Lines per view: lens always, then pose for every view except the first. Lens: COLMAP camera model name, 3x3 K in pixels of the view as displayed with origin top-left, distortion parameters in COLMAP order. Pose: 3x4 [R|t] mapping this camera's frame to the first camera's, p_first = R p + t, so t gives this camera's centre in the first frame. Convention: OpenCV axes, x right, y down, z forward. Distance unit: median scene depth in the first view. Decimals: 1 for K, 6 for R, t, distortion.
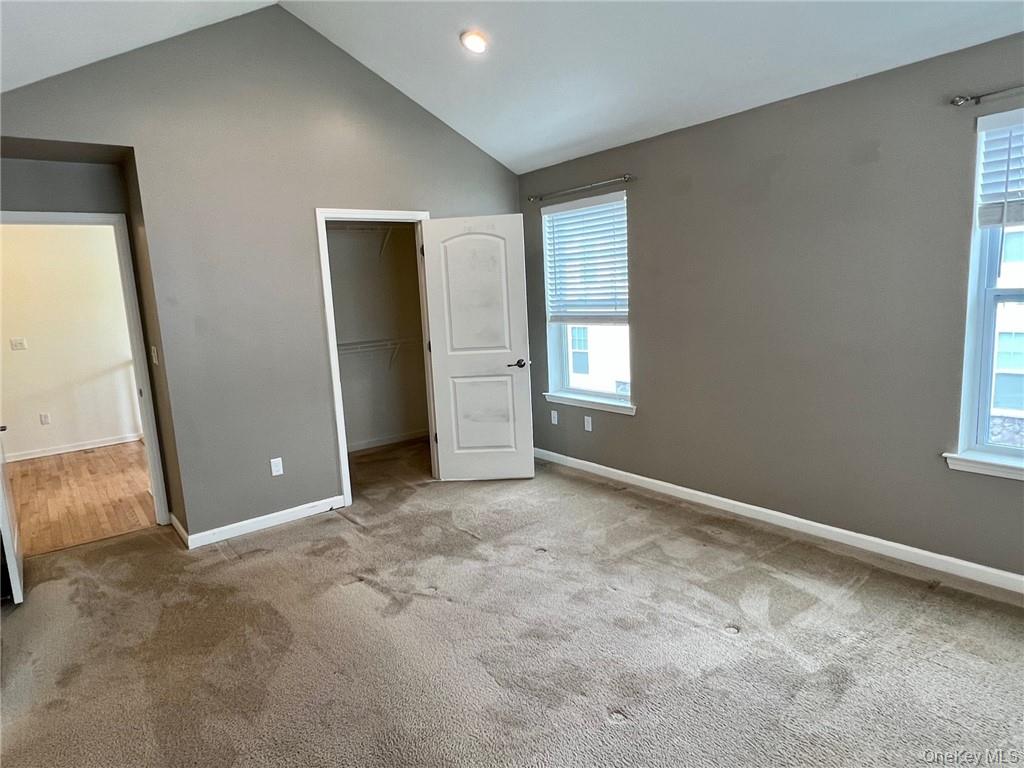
lens RADIAL K [[610.3, 0, 504.9], [0, 610.3, 381.4], [0, 0, 1]] dist [0.002897, -0.002237]
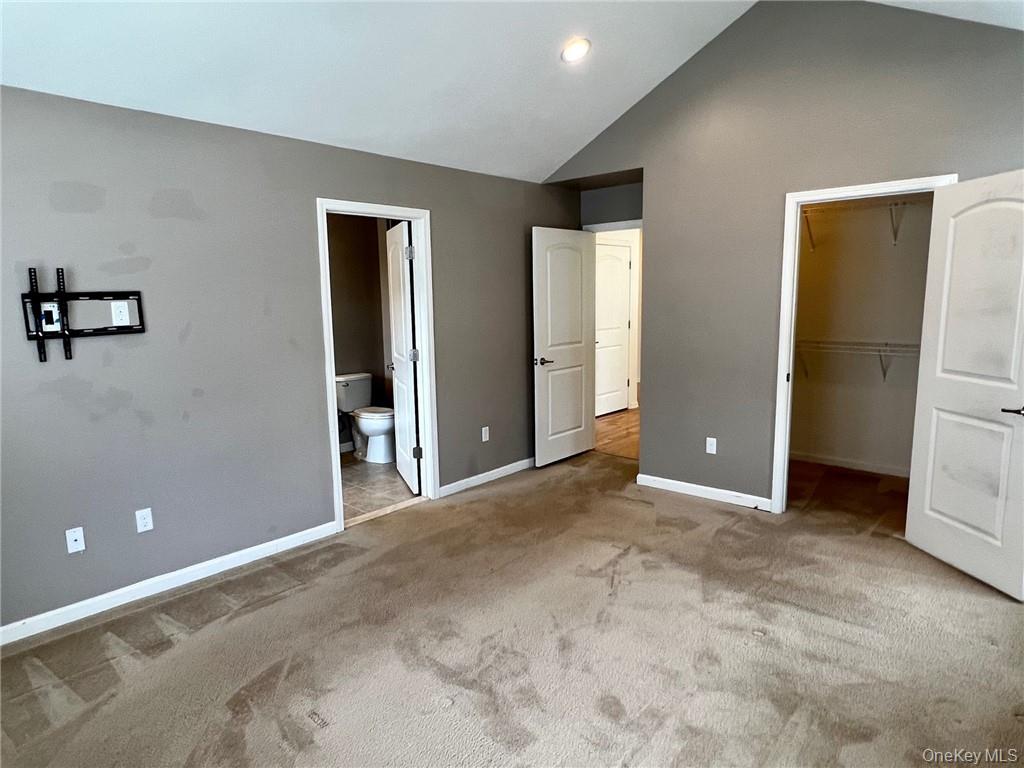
lens RADIAL K [[610.3, 0, 505.9], [0, 610.3, 389.8], [0, 0, 1]] dist [0.002897, -0.002237]
pose [[0.191460, 0.203867, -0.960094, 0.596673], [-0.139018, 0.973961, 0.179089, -0.103172], [0.971605, 0.099182, 0.214816, 0.431406]]
